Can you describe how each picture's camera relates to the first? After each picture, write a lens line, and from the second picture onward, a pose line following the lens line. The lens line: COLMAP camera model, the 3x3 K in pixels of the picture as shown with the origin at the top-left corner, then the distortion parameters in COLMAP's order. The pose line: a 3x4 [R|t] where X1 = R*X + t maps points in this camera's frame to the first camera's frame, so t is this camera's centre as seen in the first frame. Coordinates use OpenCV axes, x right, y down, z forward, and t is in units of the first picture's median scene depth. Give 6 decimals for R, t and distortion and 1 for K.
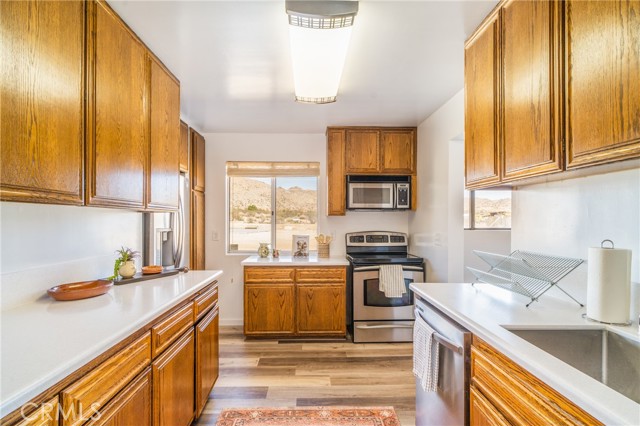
lens RADIAL K [[341.3, 0, 319.3], [0, 341.3, 216.5], [0, 0, 1]] dist [0.000319, 0.000512]
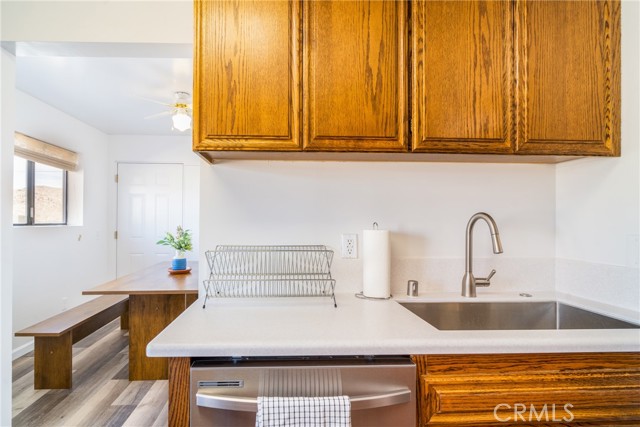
lens RADIAL K [[341.3, 0, 320.2], [0, 341.3, 215.9], [0, 0, 1]] dist [0.000319, 0.000512]
pose [[-0.027548, 0.001461, 0.999619, -0.276695], [-0.004965, 0.999986, -0.001598, 0.056572], [-0.999608, -0.005007, -0.027540, 1.395699]]
